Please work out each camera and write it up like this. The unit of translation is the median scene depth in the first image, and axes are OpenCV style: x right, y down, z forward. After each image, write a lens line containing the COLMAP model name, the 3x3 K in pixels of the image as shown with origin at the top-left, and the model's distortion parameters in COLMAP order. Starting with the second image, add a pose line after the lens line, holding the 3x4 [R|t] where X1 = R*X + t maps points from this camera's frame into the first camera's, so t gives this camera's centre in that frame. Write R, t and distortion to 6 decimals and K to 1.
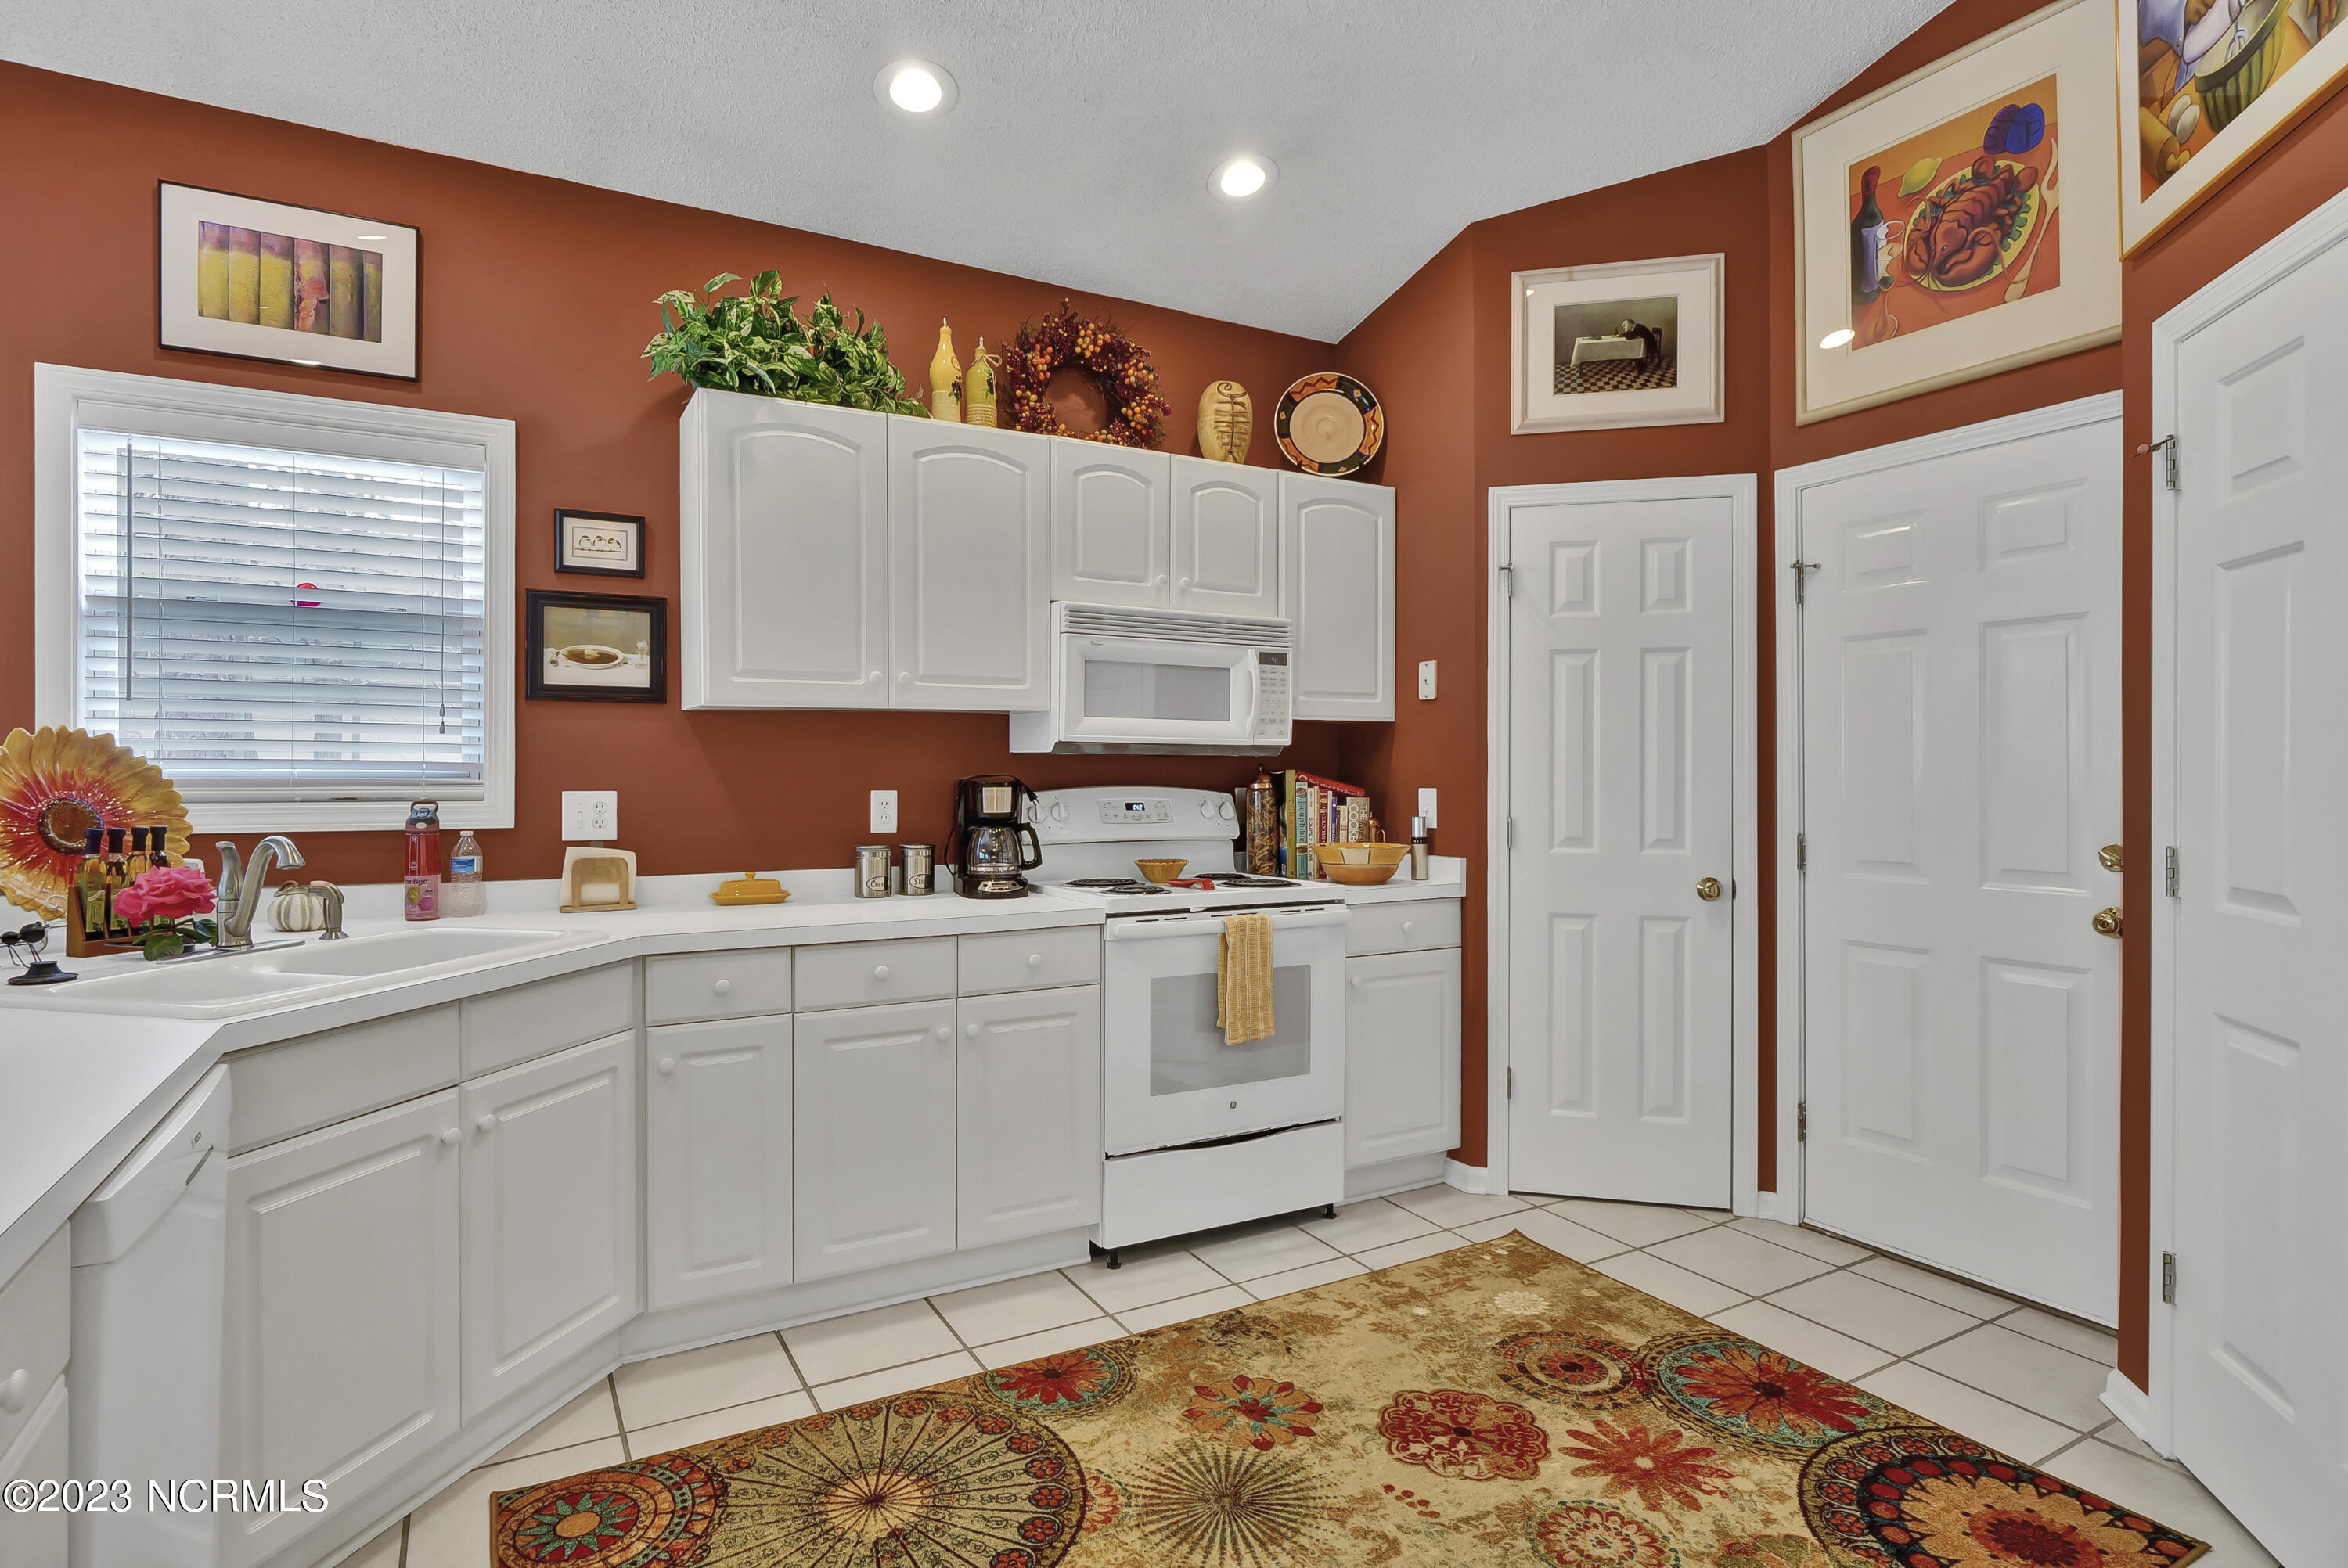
lens RADIAL K [[1202.0, 0, 1180.3], [0, 1202.0, 777.0], [0, 0, 1]] dist [-0.017354, 0.000931]
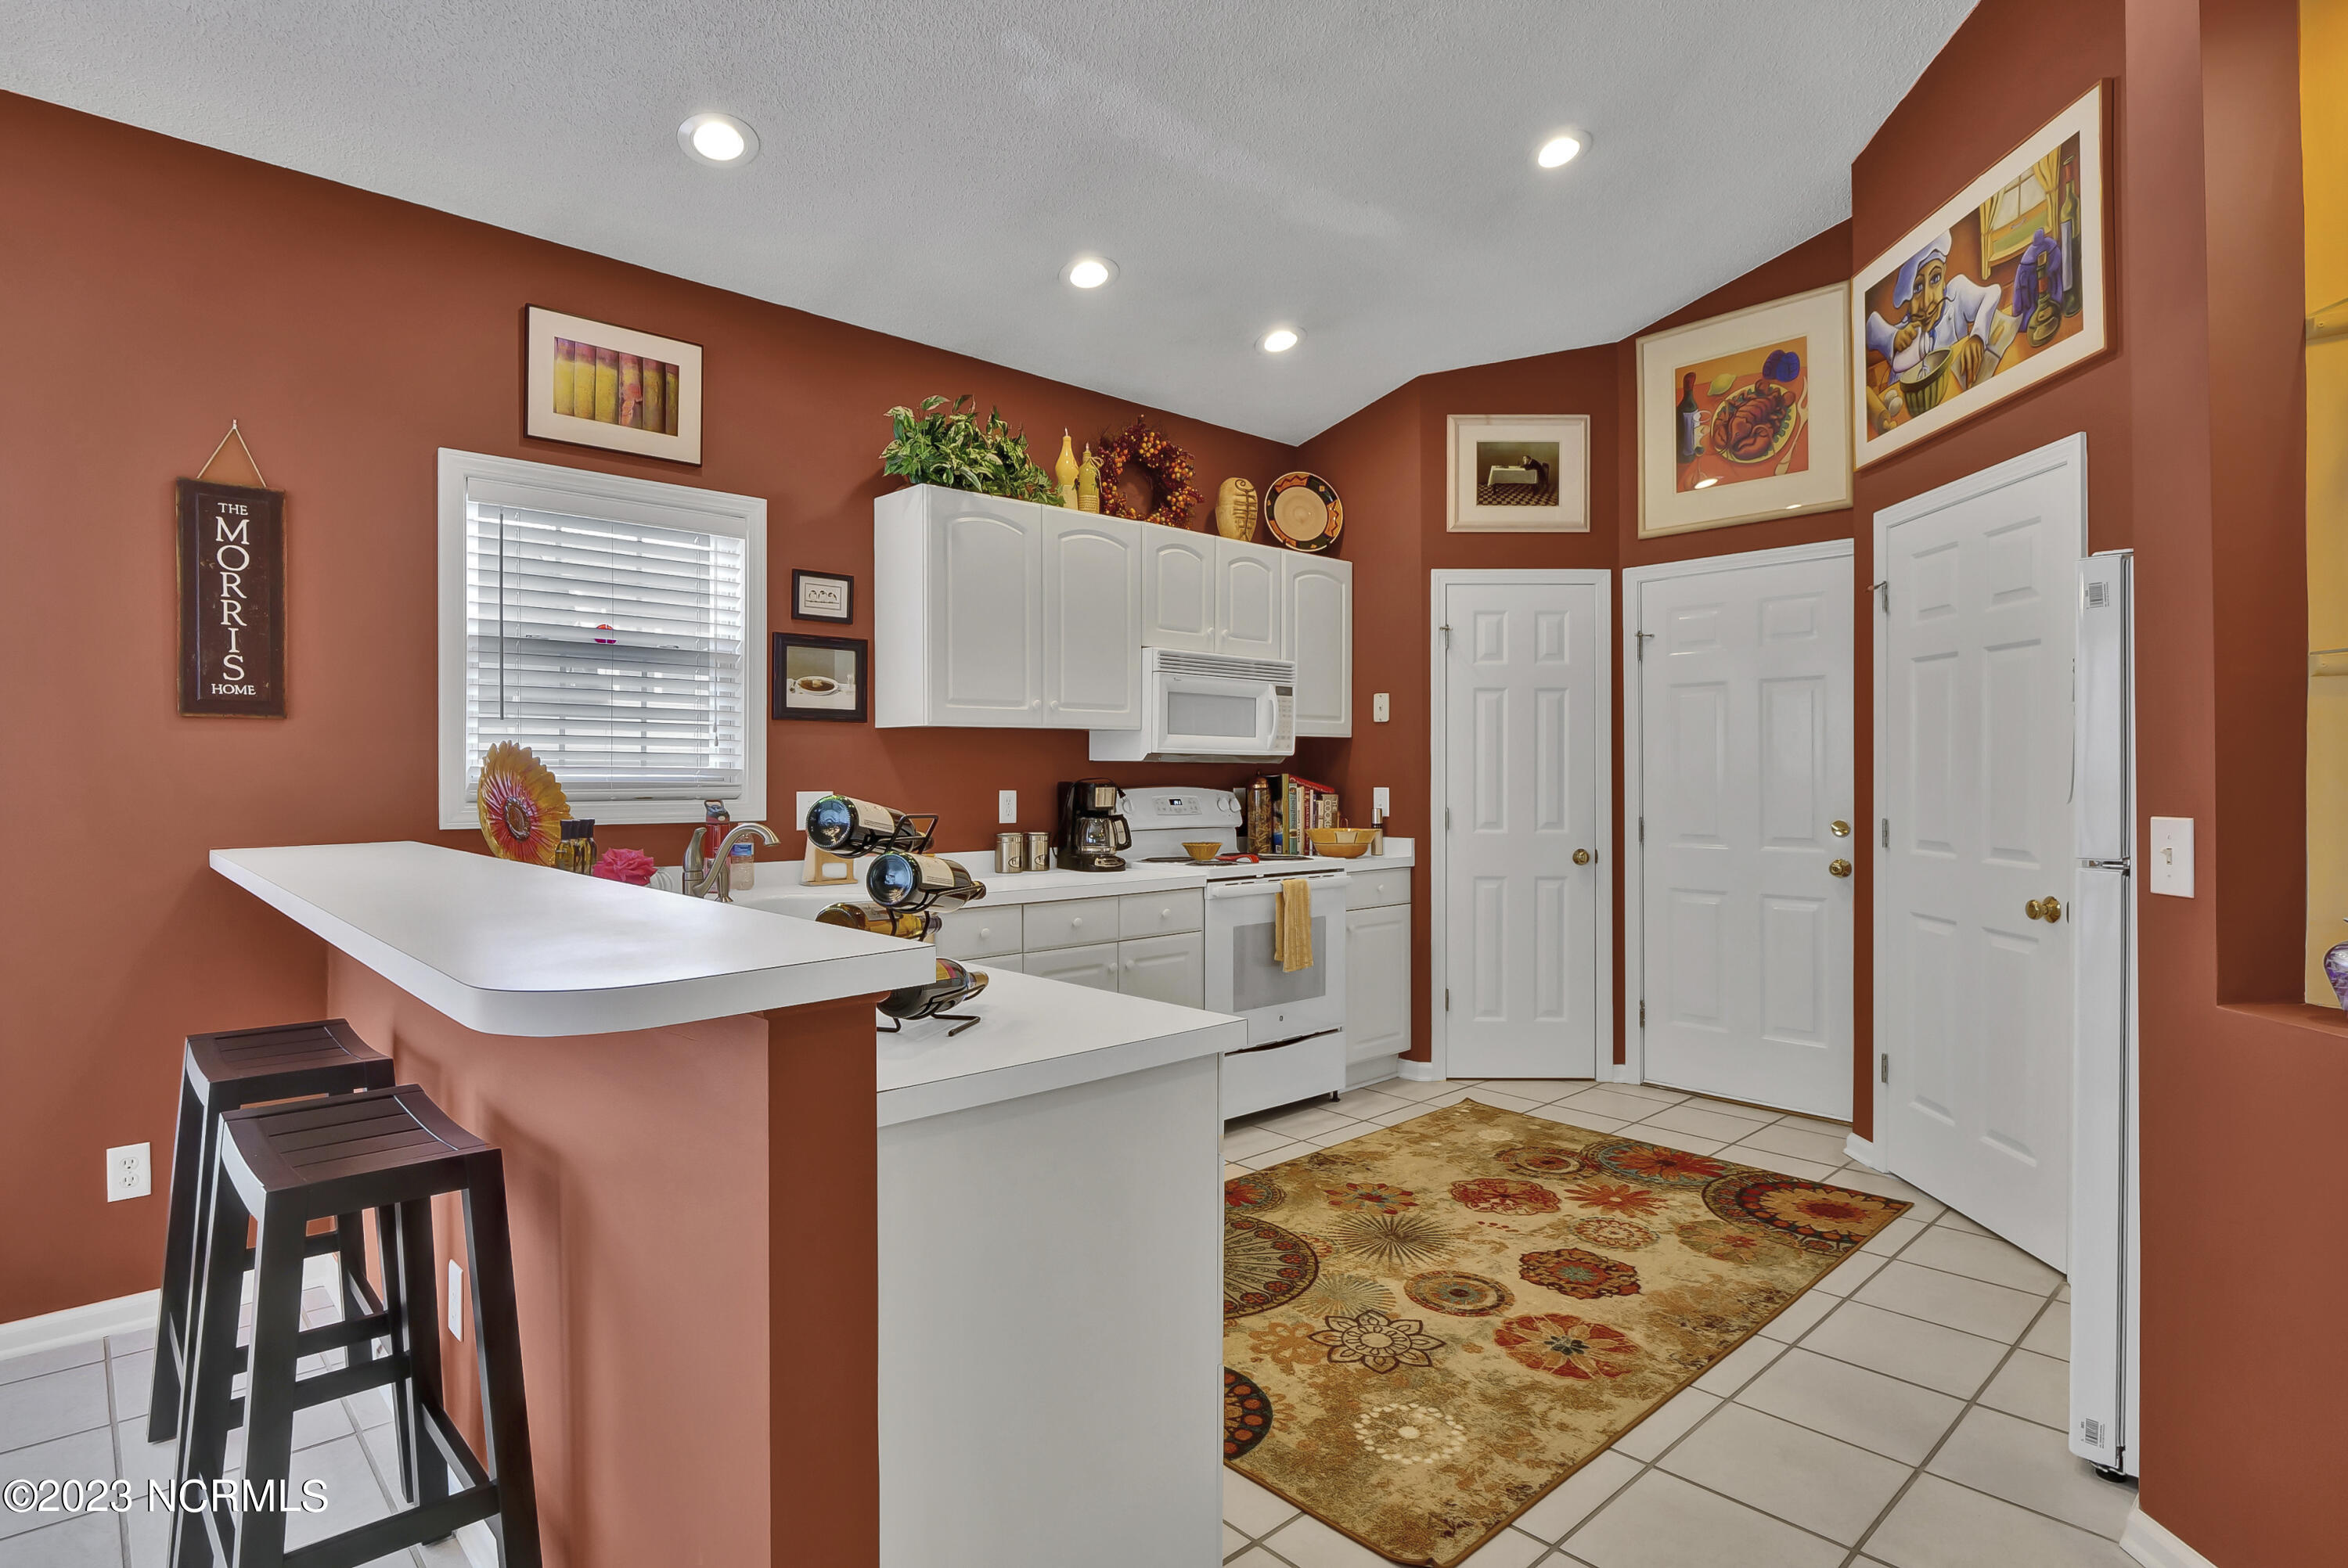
lens RADIAL K [[1202.0, 0, 1180.3], [0, 1202.0, 777.0], [0, 0, 1]] dist [-0.017354, 0.000931]
pose [[0.972126, -0.001353, 0.234455, -0.403417], [0.001721, 0.999998, -0.001363, -0.001024], [-0.234453, 0.001729, 0.972126, -0.318953]]
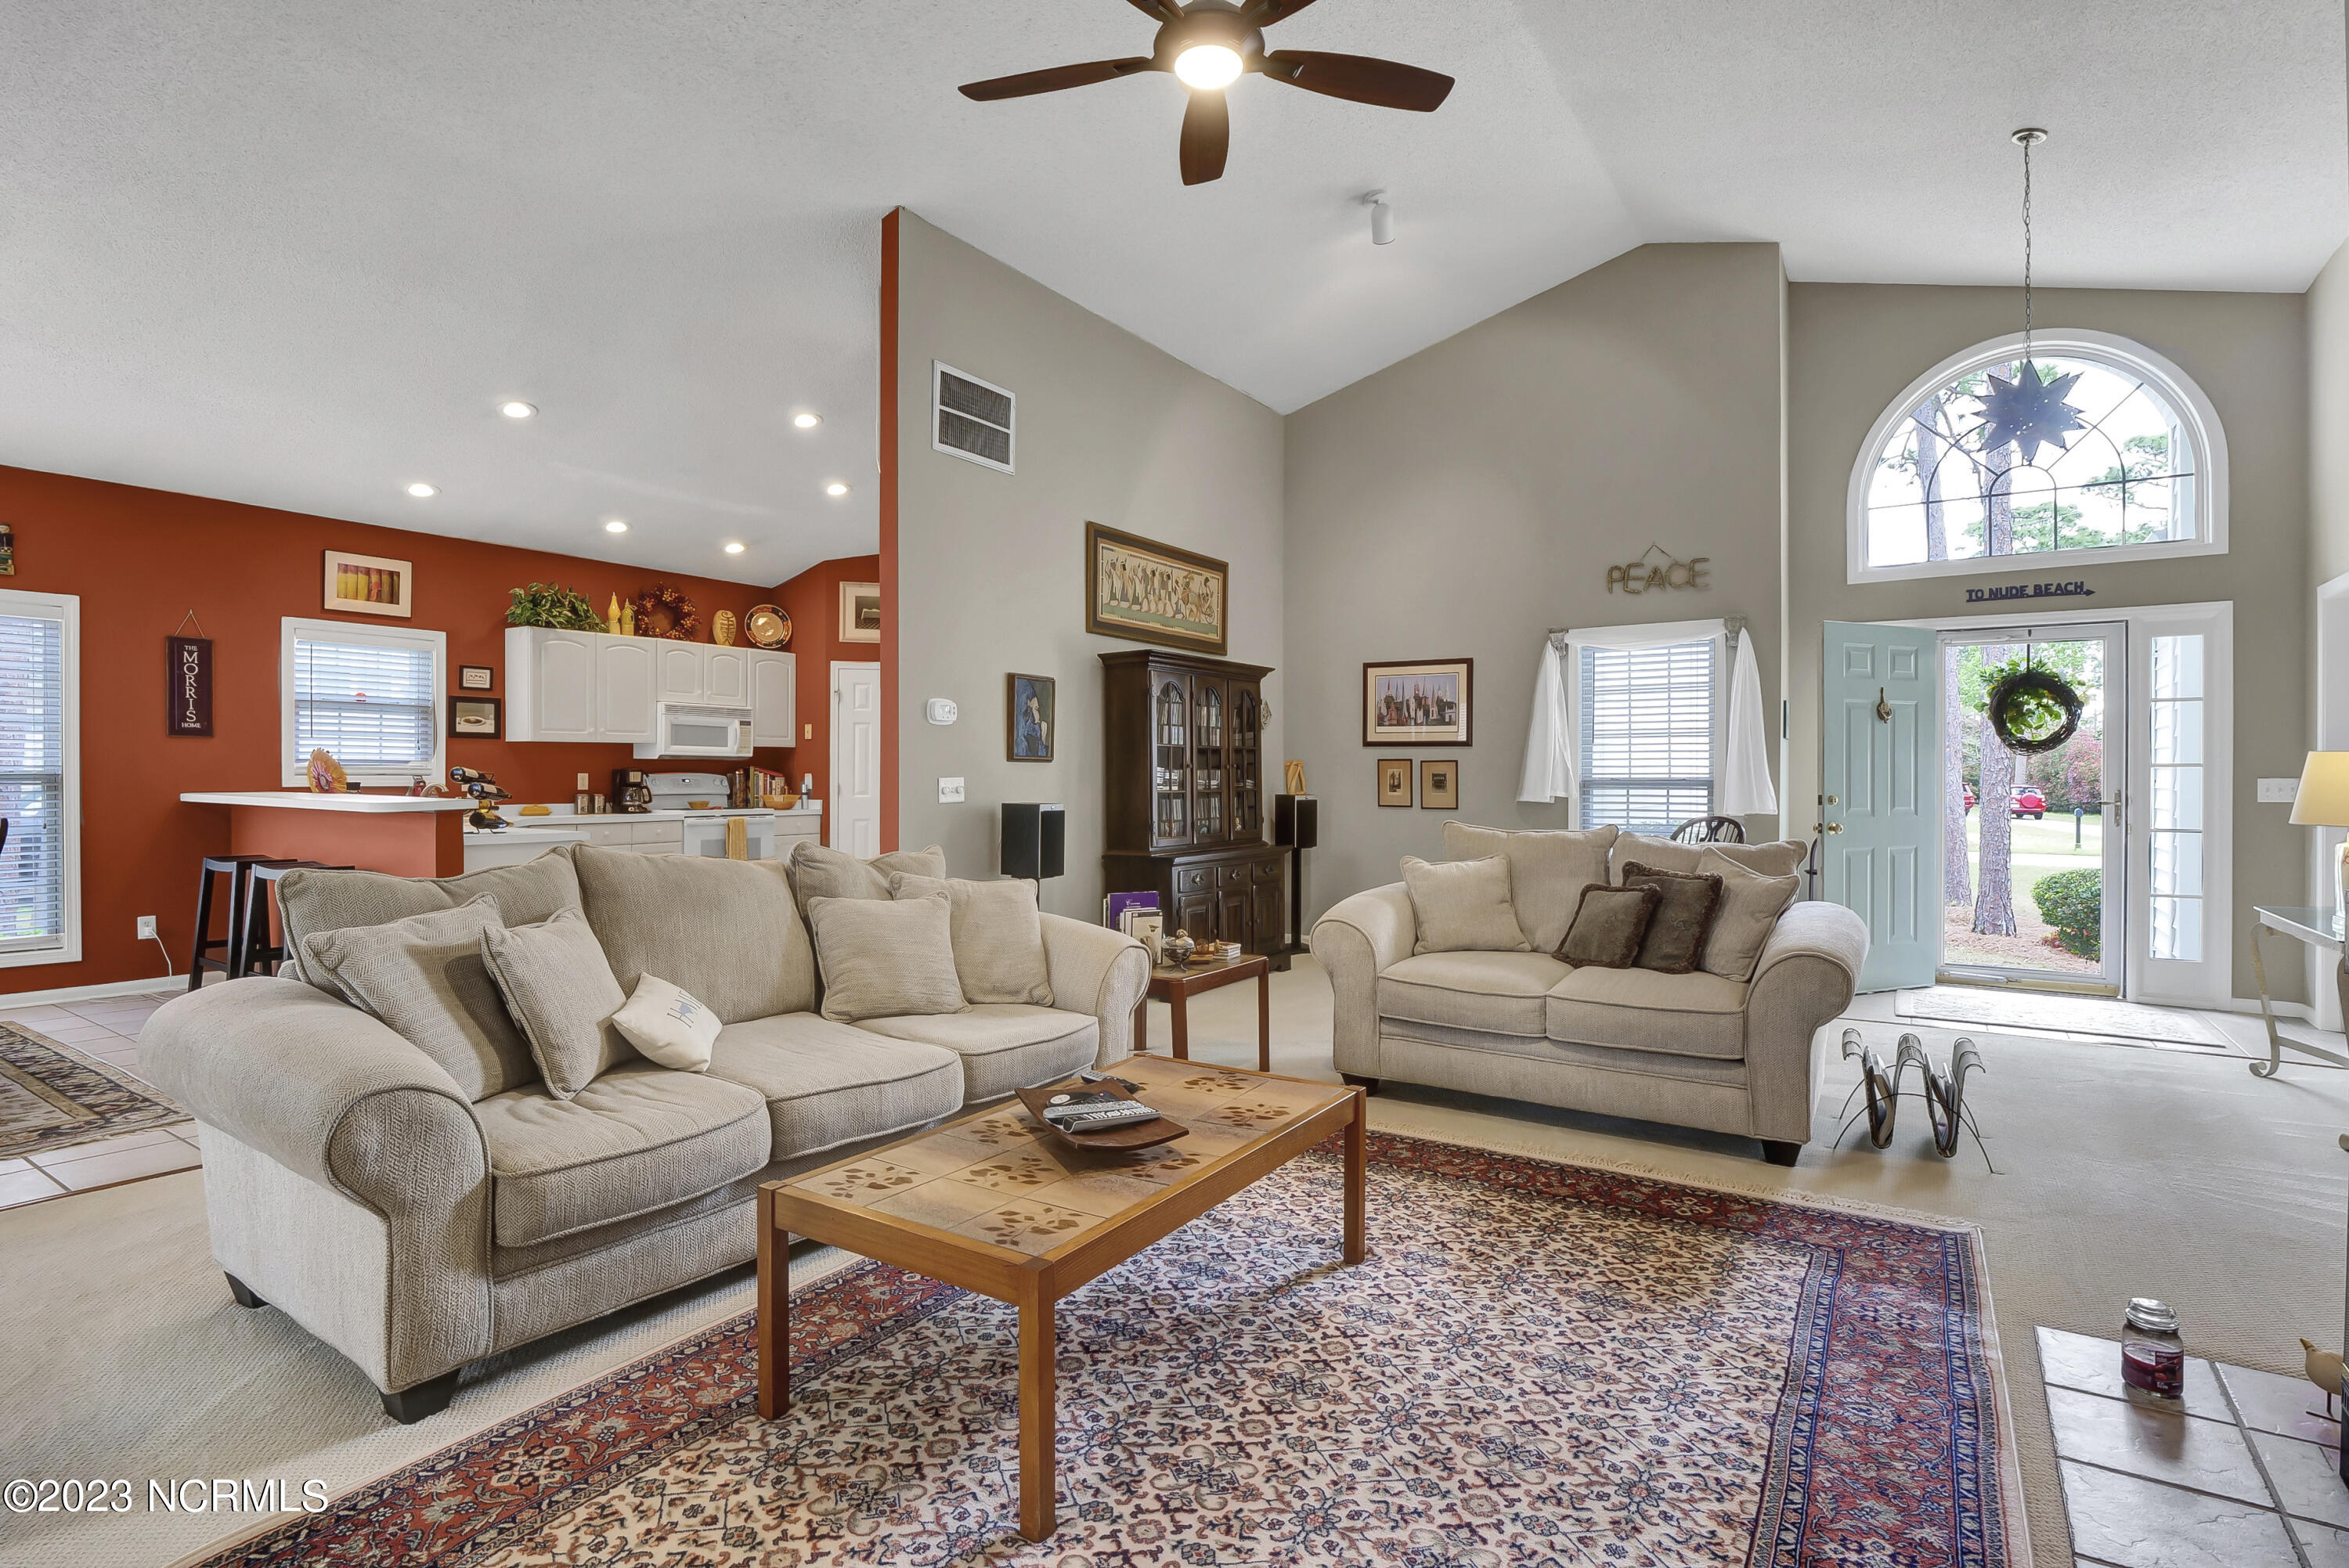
lens RADIAL K [[1123.6, 0, 1178.6], [0, 1123.6, 781.3], [0, 0, 1]] dist [-0.022441, -0.001286]
pose [[0.891749, 0.000093, 0.452531, -0.210492], [-0.000996, 0.999998, 0.001759, 0.024897], [-0.452530, -0.002019, 0.891747, -1.822330]]
